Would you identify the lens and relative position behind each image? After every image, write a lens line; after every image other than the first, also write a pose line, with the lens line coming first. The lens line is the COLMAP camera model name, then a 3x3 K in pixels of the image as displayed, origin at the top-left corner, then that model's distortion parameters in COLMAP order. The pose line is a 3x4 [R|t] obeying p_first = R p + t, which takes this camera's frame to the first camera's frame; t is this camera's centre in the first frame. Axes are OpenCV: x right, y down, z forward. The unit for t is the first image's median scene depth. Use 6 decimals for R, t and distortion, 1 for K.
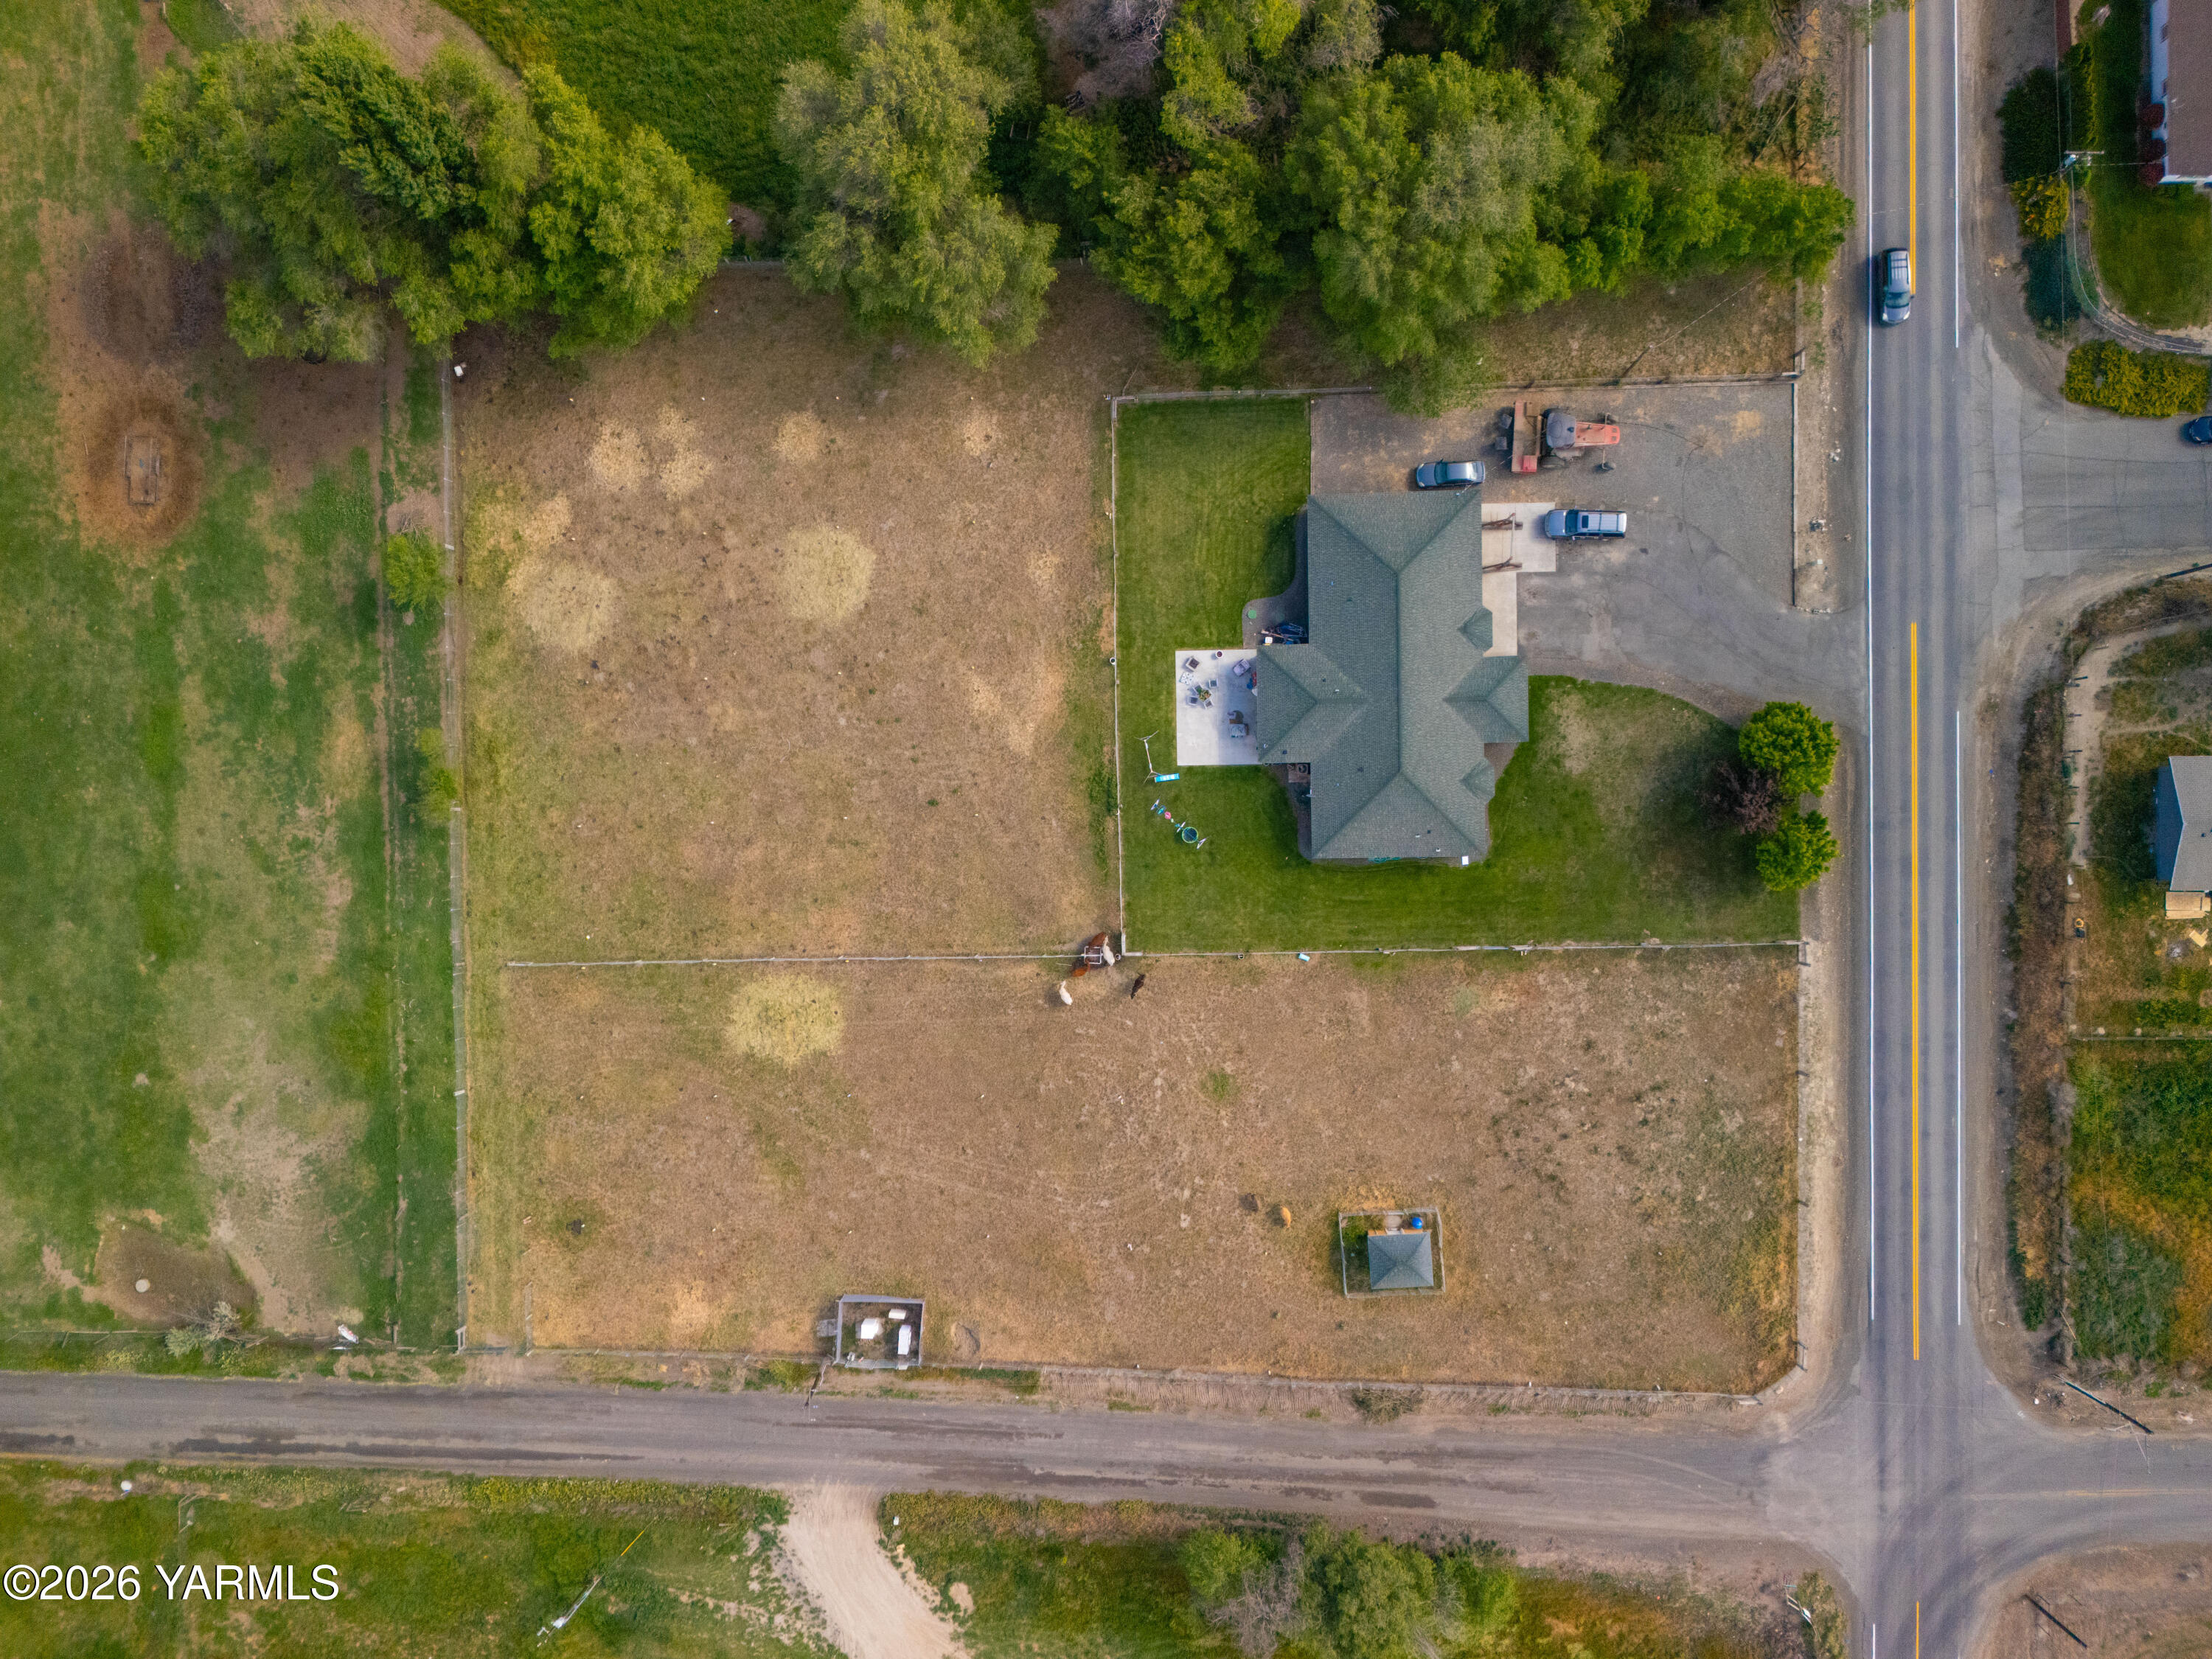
lens RADIAL K [[1632.3, 0, 1107.6], [0, 1632.3, 818.3], [0, 0, 1]] dist [0.067361, -0.072864]
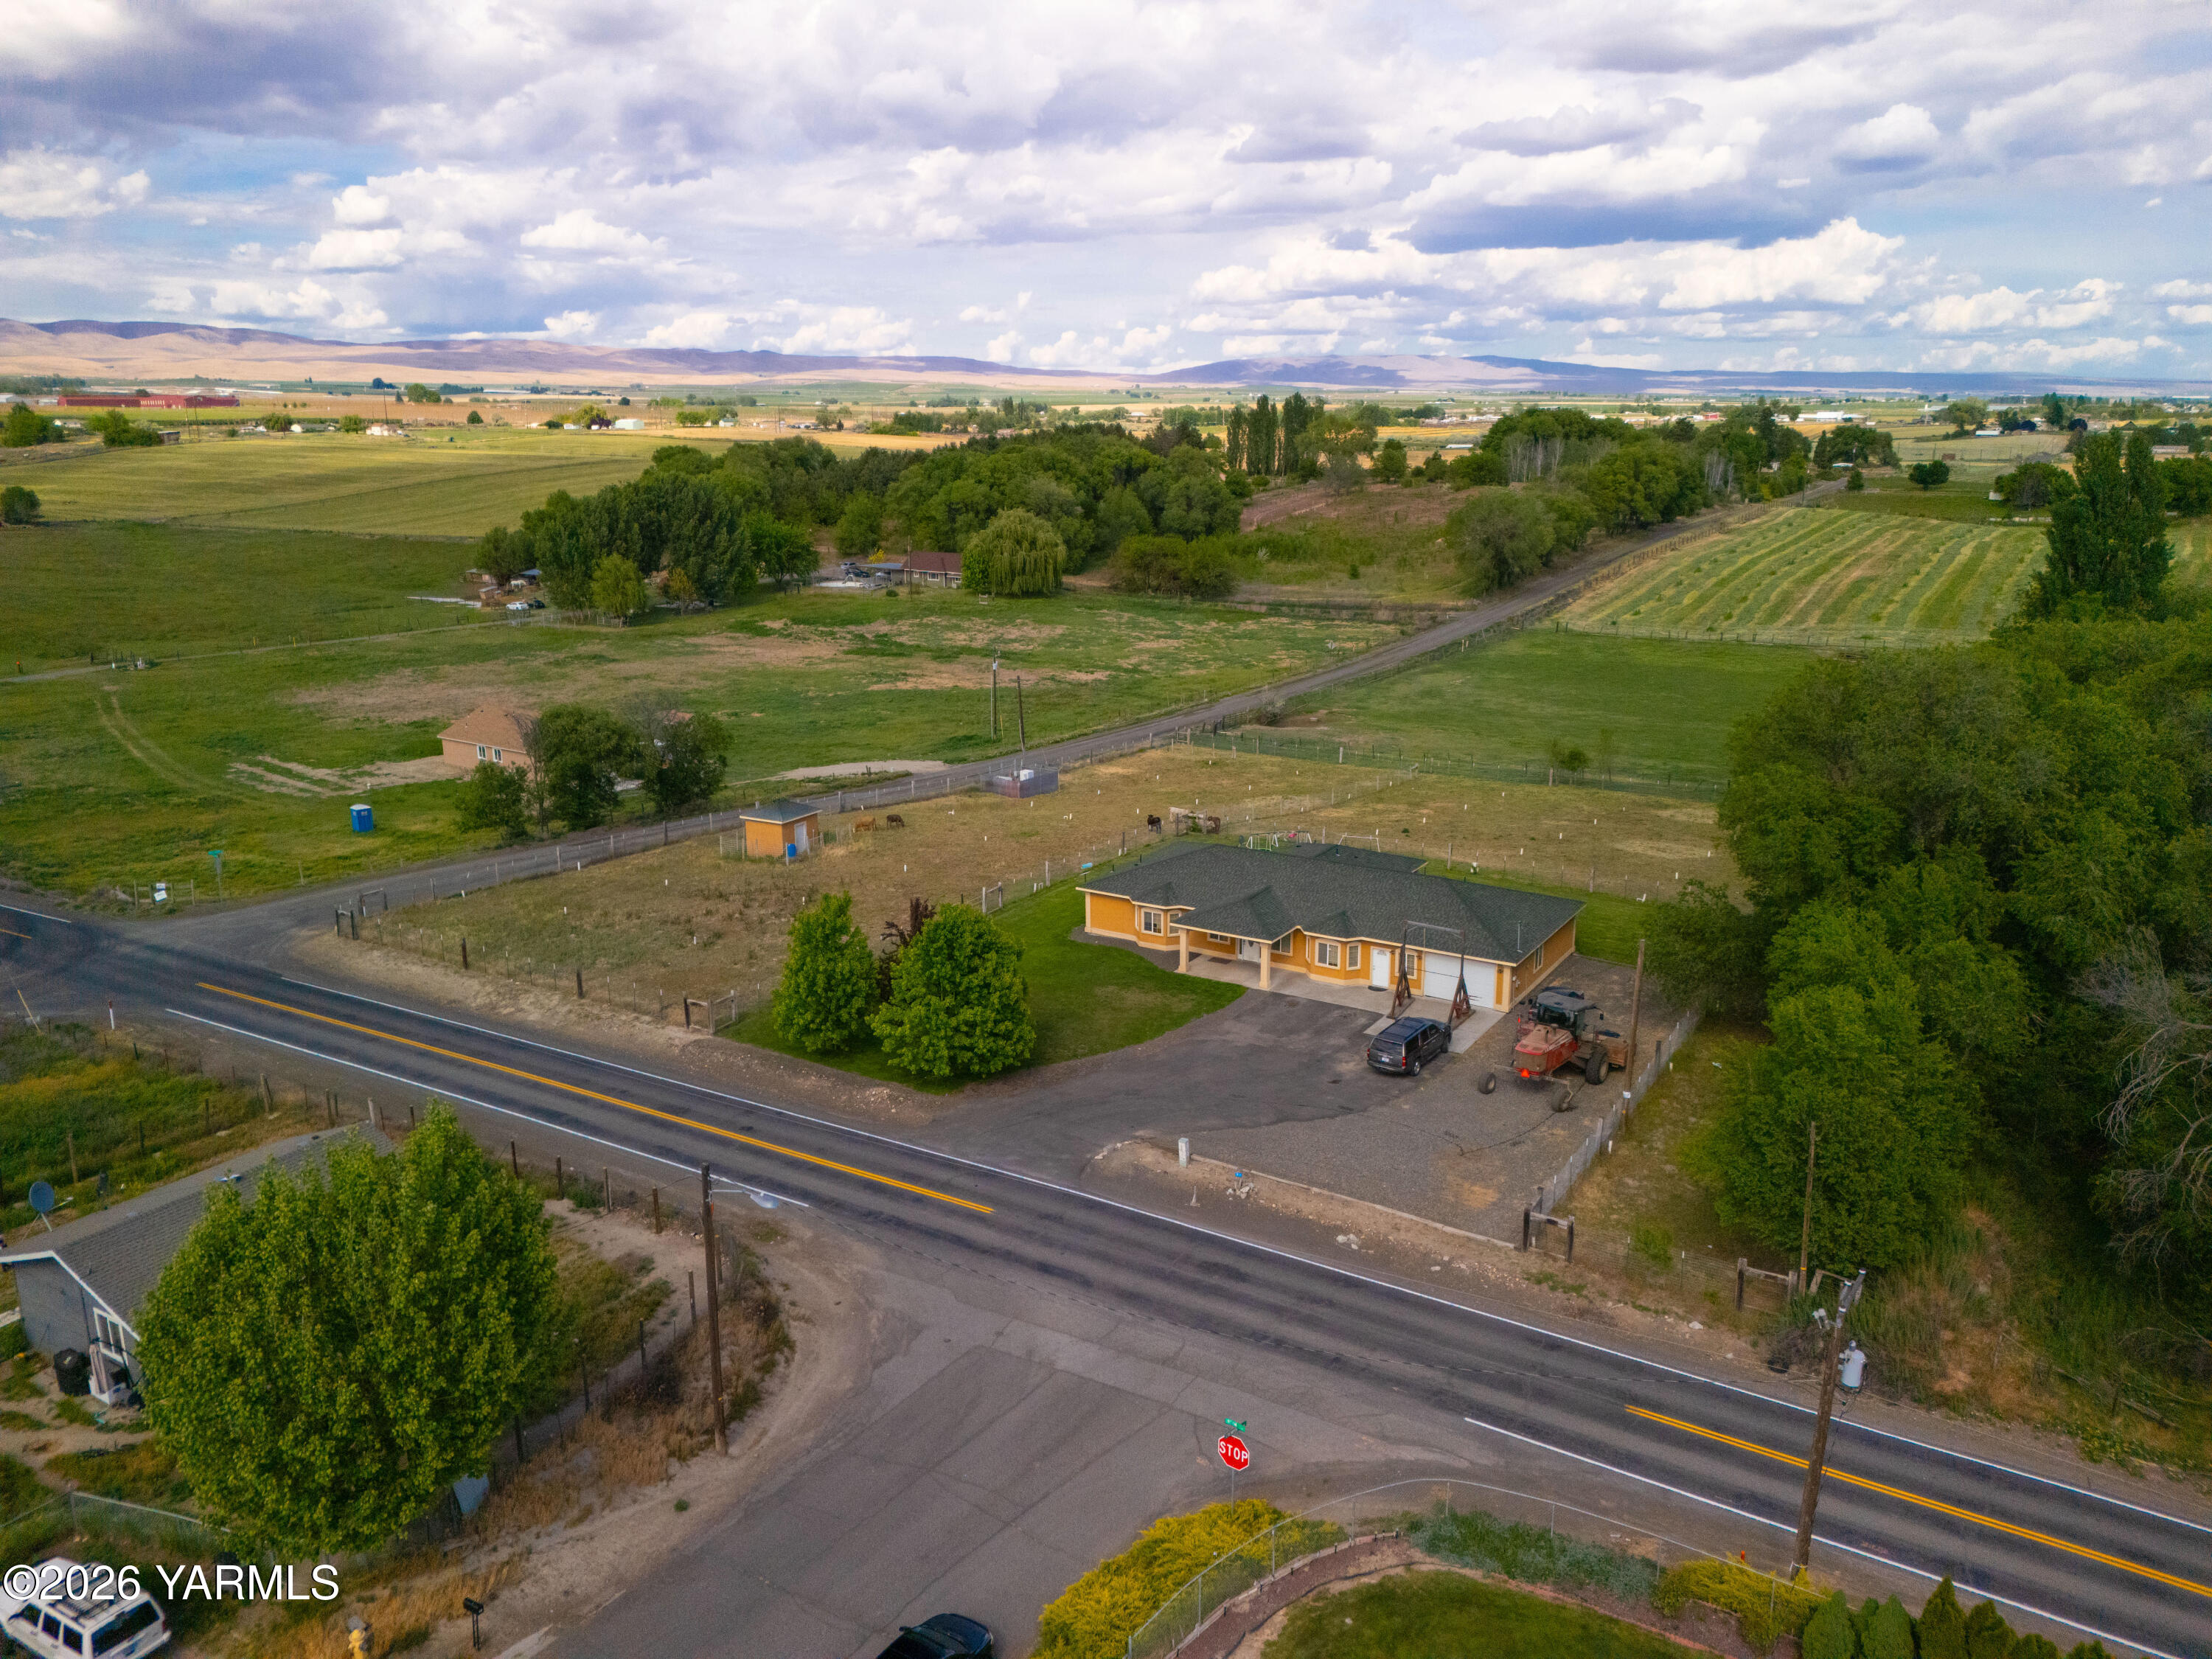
lens RADIAL K [[1626.4, 0, 1106.0], [0, 1626.4, 829.5], [0, 0, 1]] dist [0.068654, -0.071576]
pose [[-0.540736, 0.234369, -0.807883, 0.811788], [-0.841041, -0.132443, 0.524508, -0.382694], [0.015930, 0.963084, 0.268731, 0.702987]]
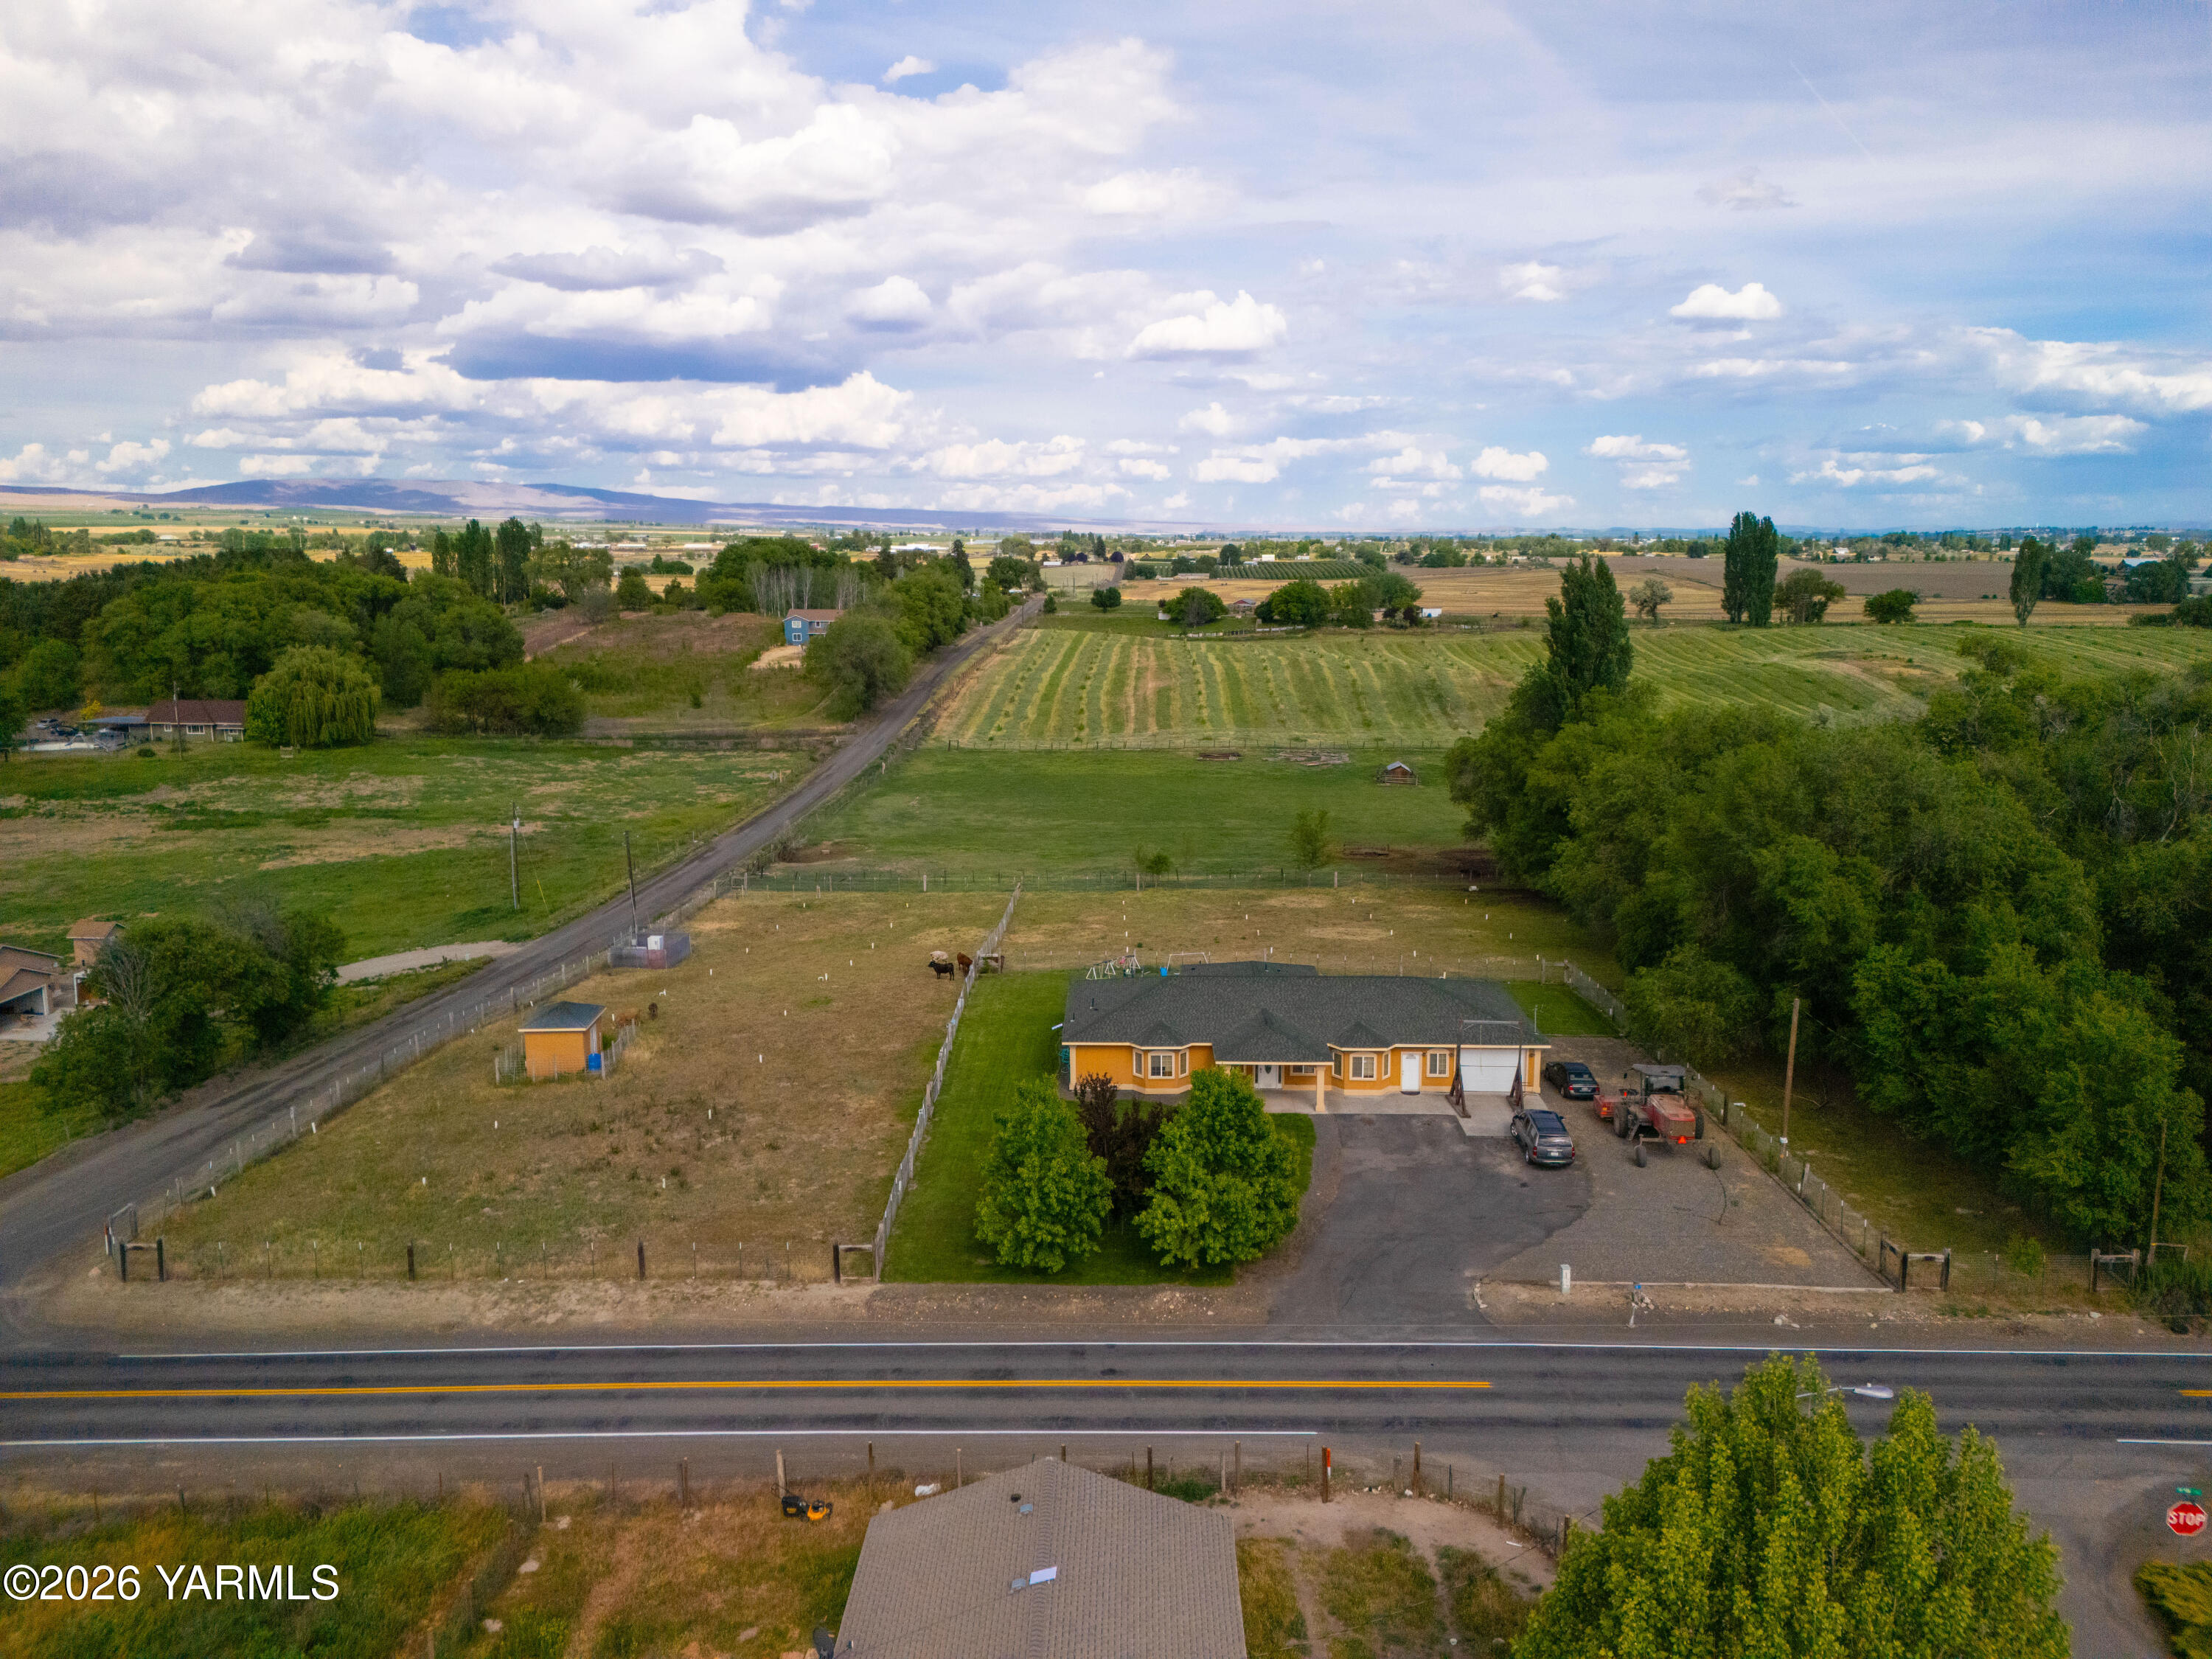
lens RADIAL K [[1626.4, 0, 1106.0], [0, 1626.4, 829.5], [0, 0, 1]] dist [0.068654, -0.071576]
pose [[-0.029529, 0.200533, -0.979242, 0.880597], [-0.999564, -0.005941, 0.028926, -0.017133], [-0.000017, 0.979669, 0.200621, 0.701725]]
